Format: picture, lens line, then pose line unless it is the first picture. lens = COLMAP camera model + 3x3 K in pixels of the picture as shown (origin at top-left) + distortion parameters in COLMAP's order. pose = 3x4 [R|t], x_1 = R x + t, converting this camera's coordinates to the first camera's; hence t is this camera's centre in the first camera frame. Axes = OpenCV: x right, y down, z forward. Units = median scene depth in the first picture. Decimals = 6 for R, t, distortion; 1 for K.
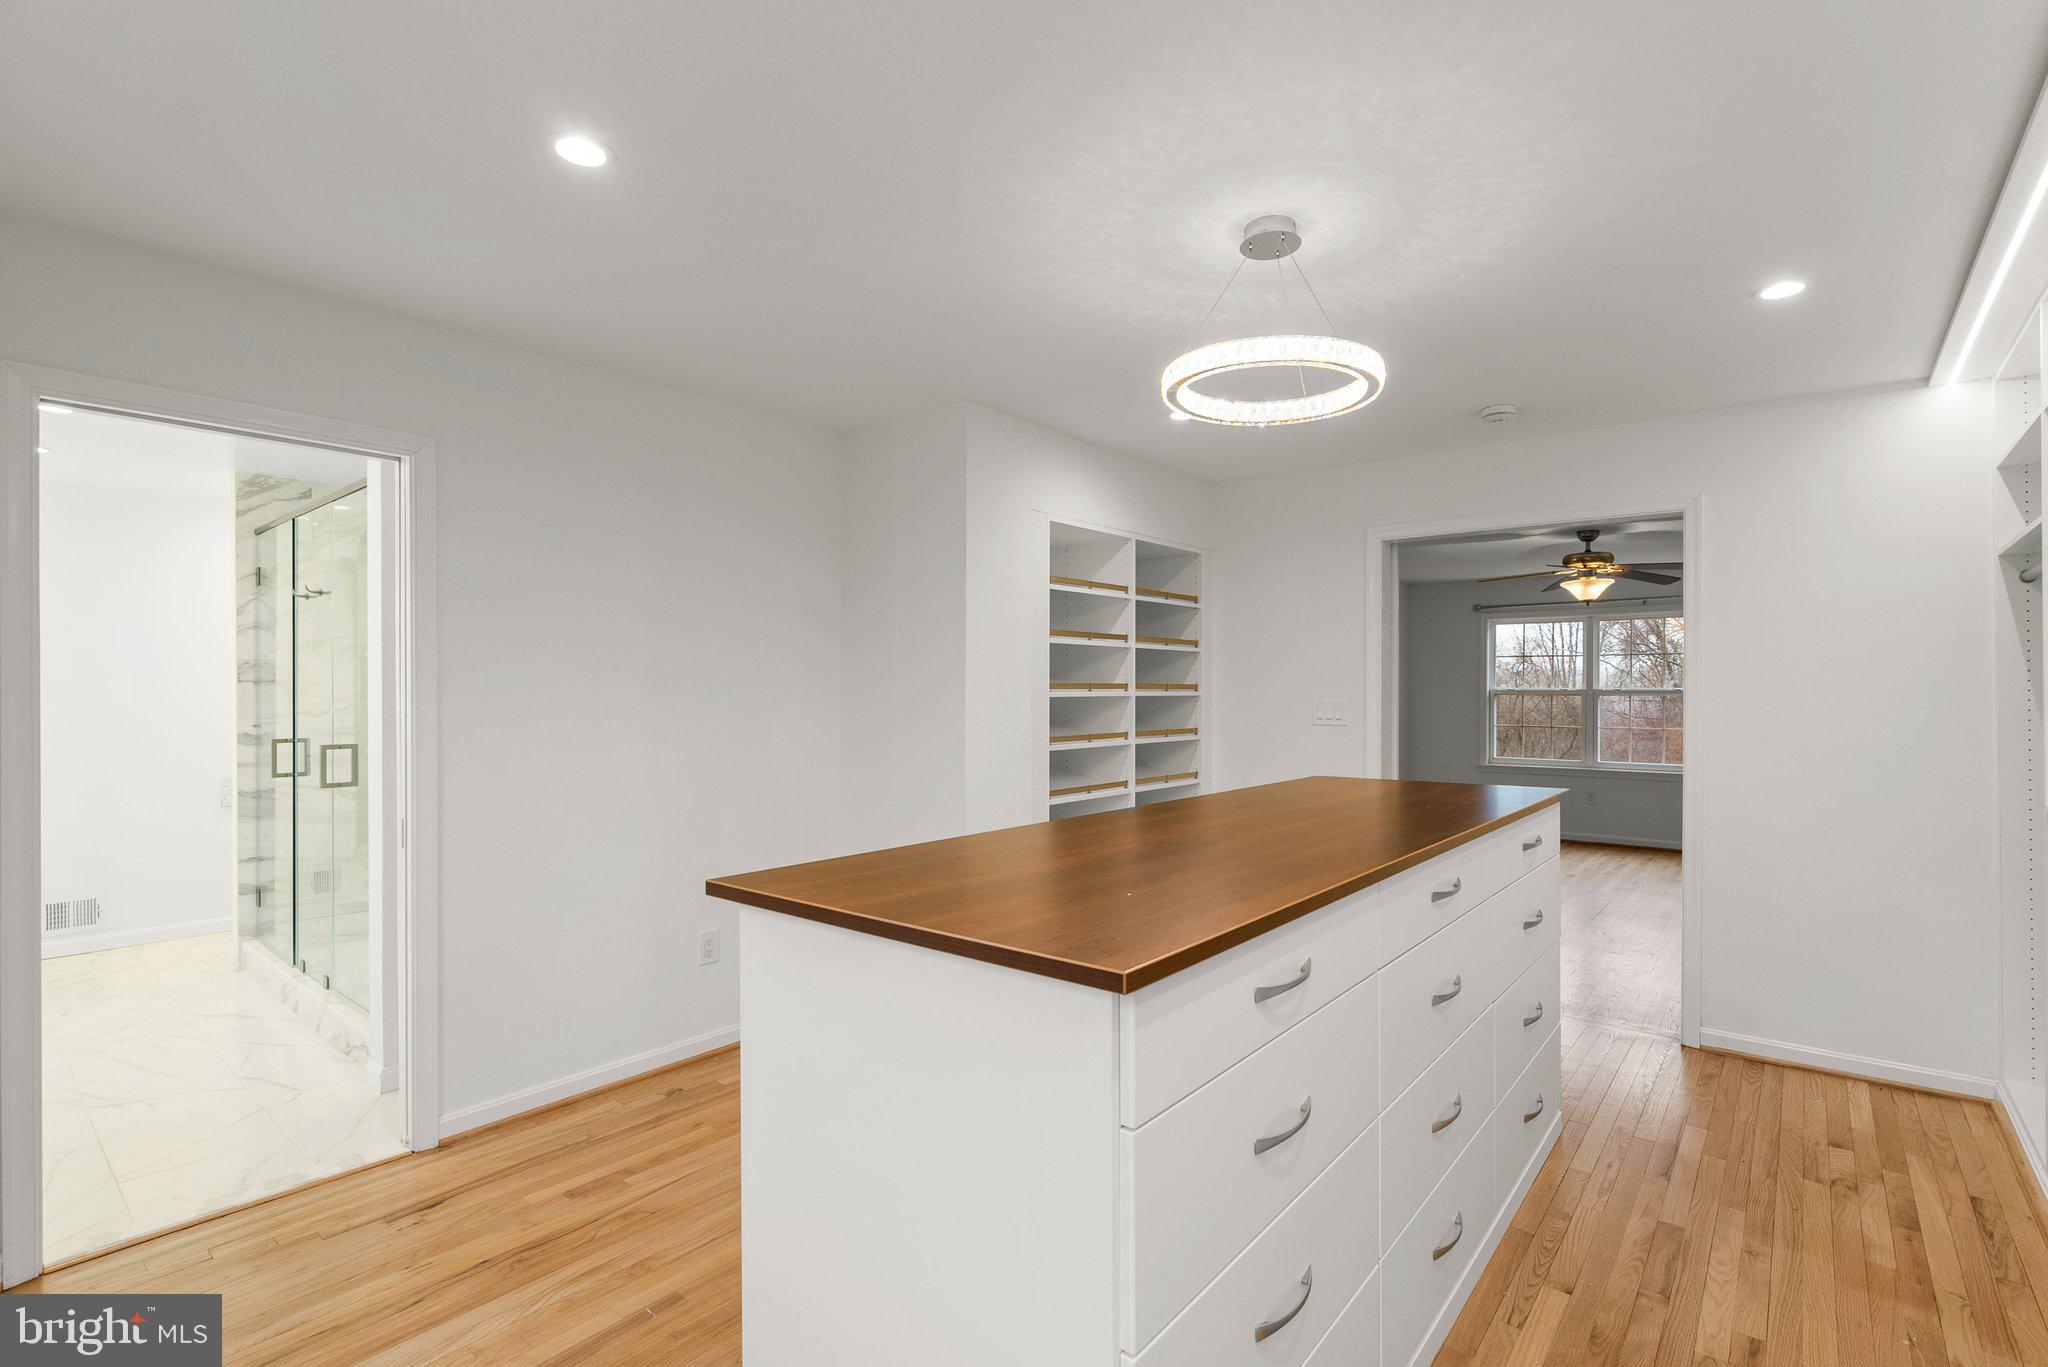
lens RADIAL K [[932.9, 0, 1024.0], [0, 932.9, 692.3], [0, 0, 1]] dist [-0.002864, 0.001001]
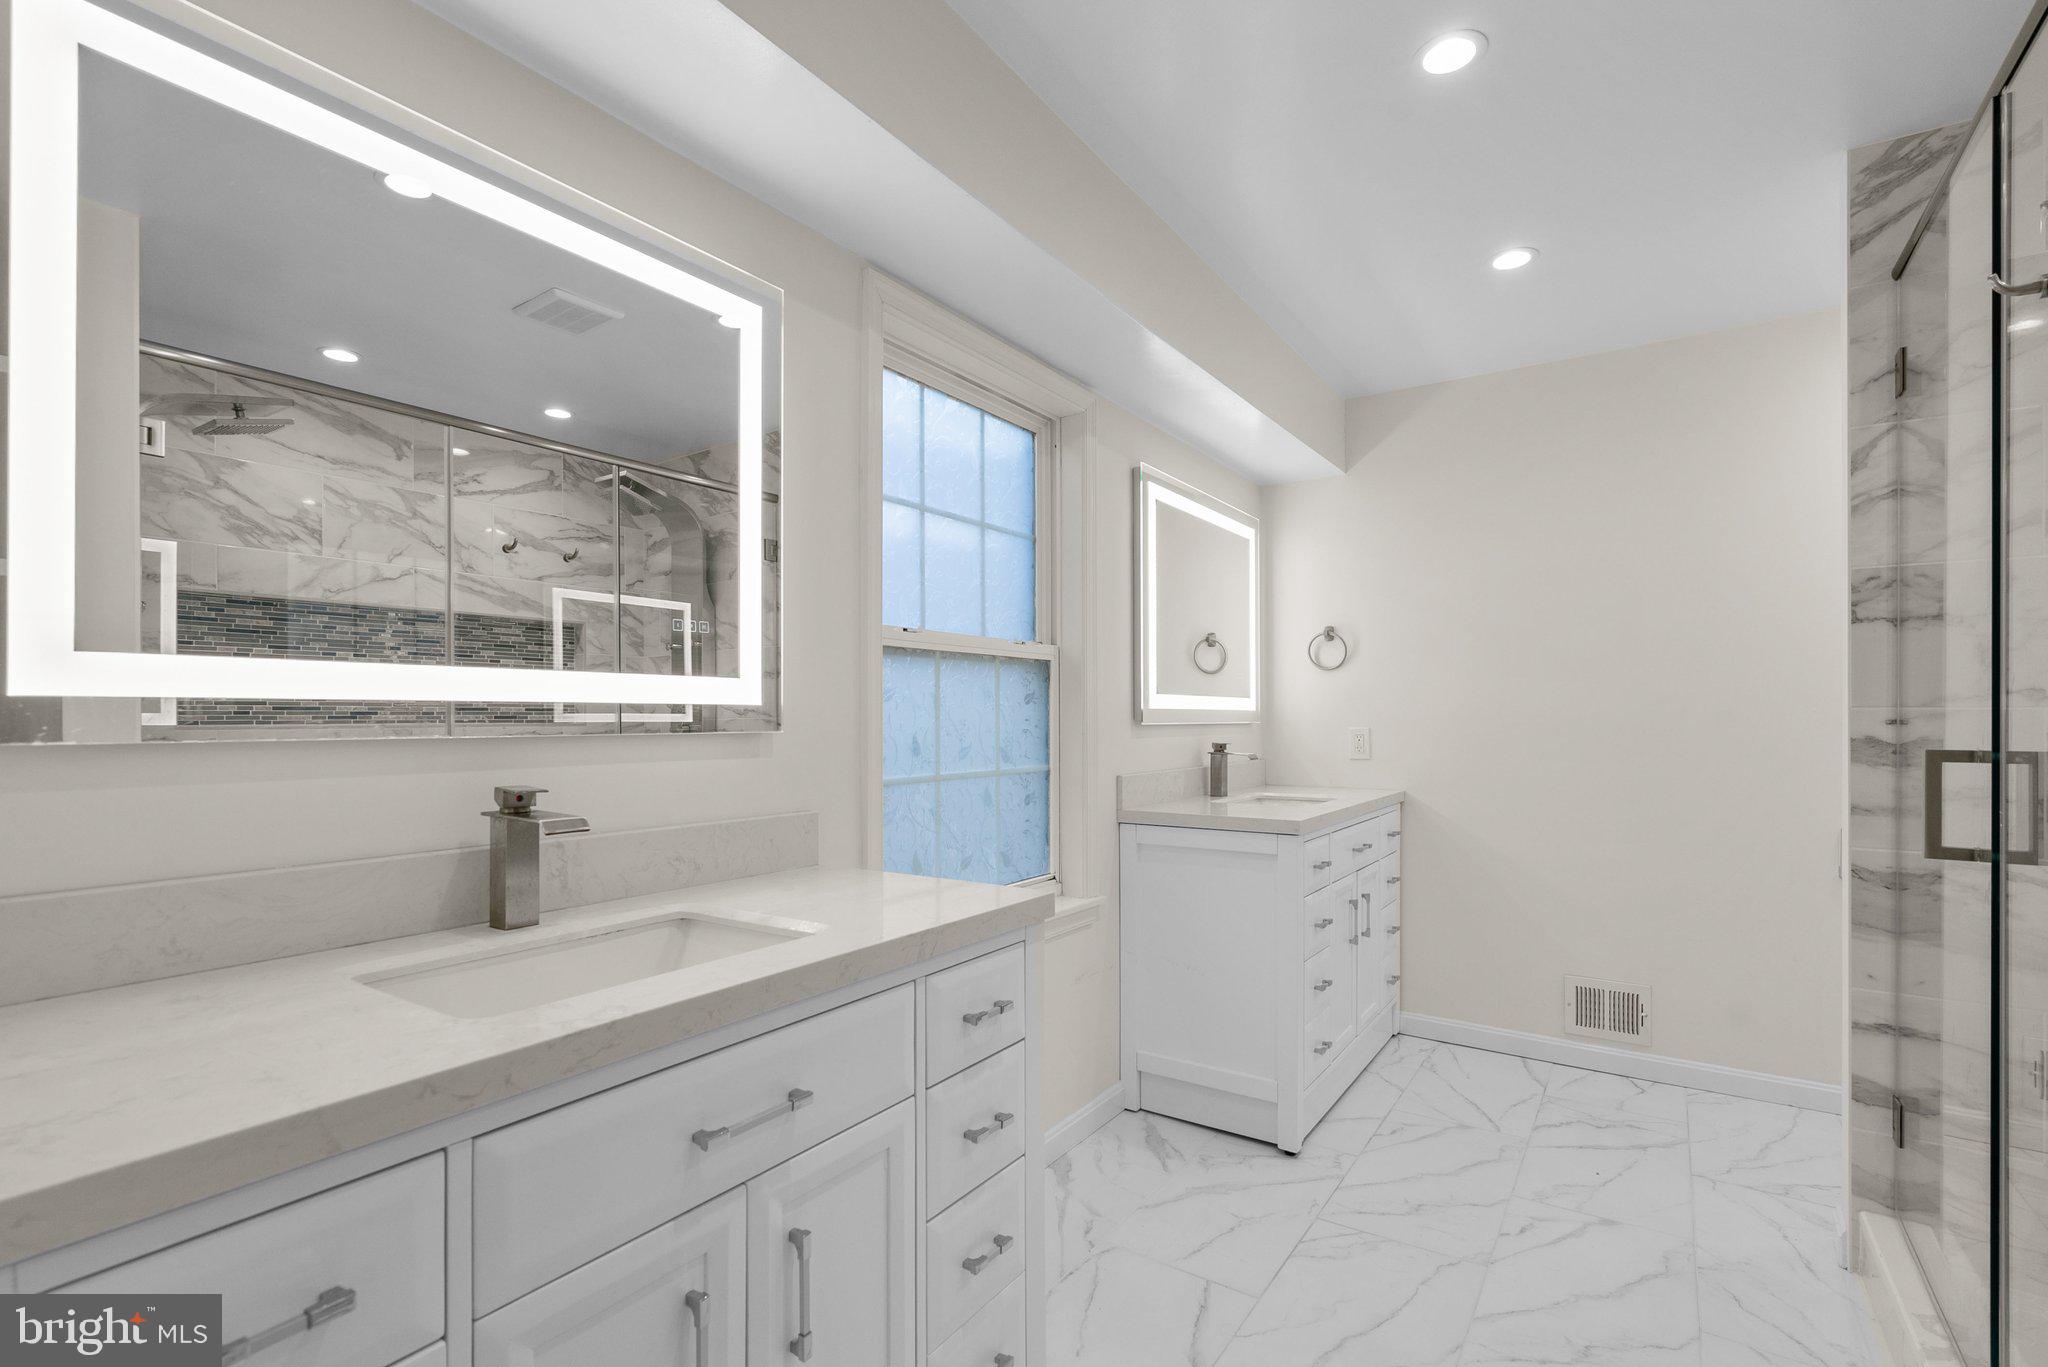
lens RADIAL K [[932.9, 0, 1025.2], [0, 932.9, 718.7], [0, 0, 1]] dist [-0.002864, 0.001001]
pose [[0.101901, 0.003505, -0.994788, -0.437229], [-0.000232, 0.999994, 0.003500, 0.033316], [0.994795, -0.000126, 0.101901, 0.556342]]
